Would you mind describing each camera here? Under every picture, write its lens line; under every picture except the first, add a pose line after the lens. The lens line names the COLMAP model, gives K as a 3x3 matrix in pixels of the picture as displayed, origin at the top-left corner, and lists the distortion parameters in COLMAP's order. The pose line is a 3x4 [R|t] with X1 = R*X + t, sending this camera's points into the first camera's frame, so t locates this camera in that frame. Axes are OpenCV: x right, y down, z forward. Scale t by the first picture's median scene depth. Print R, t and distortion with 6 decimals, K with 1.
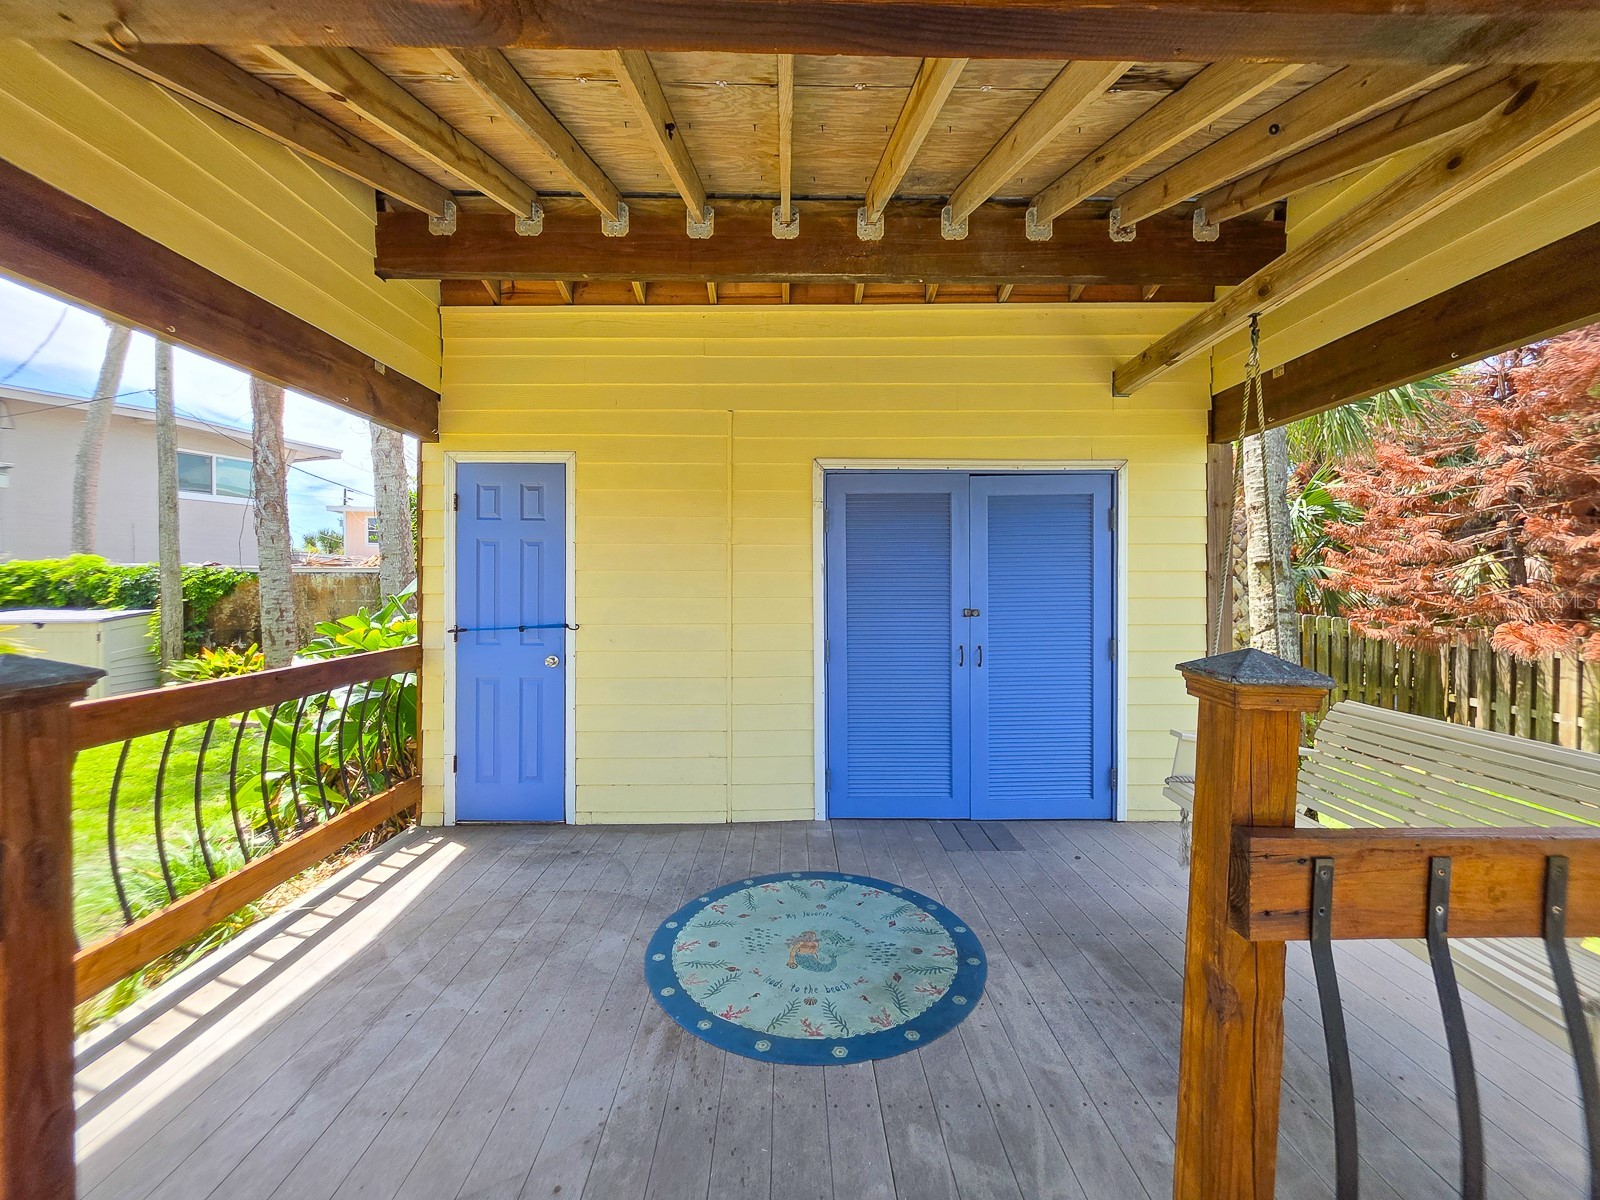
lens RADIAL K [[649.4, 0, 800.3], [0, 649.4, 597.1], [0, 0, 1]] dist [-0.000833, -0.001069]
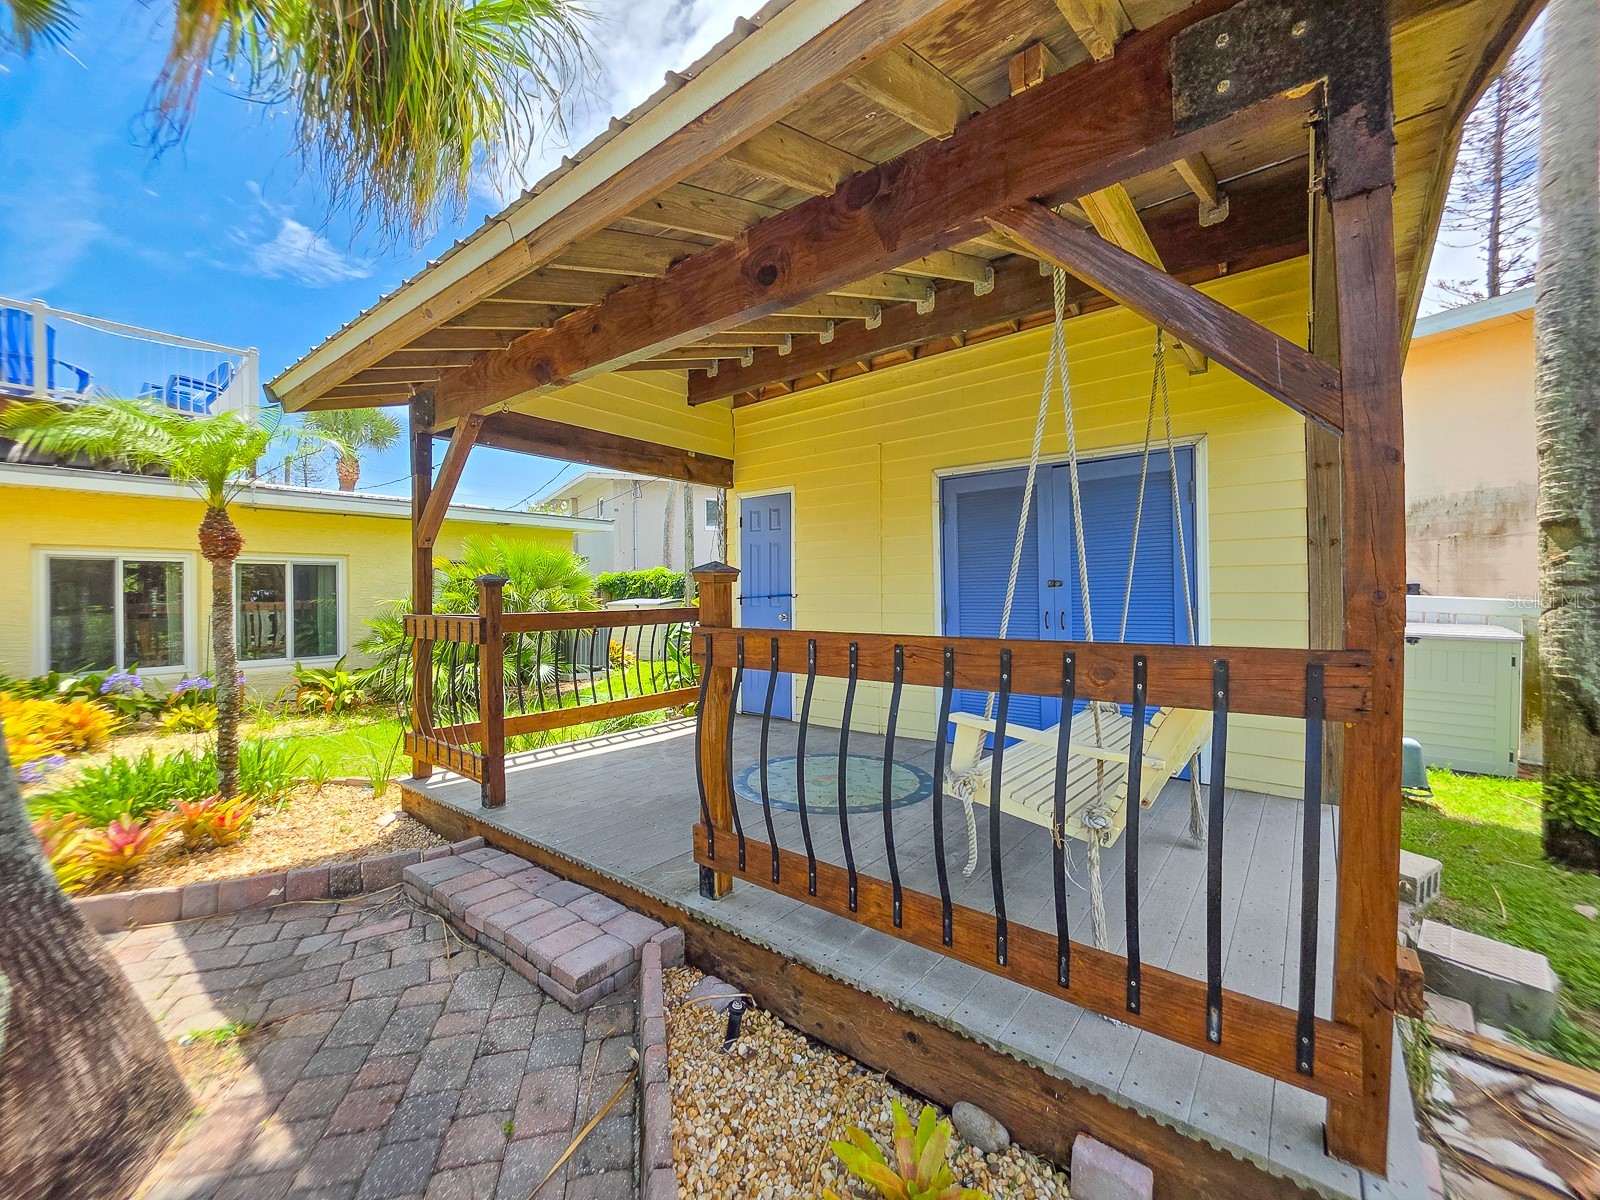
lens RADIAL K [[649.4, 0, 804.1], [0, 649.4, 598.4], [0, 0, 1]] dist [-0.000833, -0.001069]
pose [[0.772343, 0.000515, -0.635206, 0.666217], [-0.005148, 0.999972, -0.005448, 0.059901], [0.635185, 0.007478, 0.772324, -0.199398]]
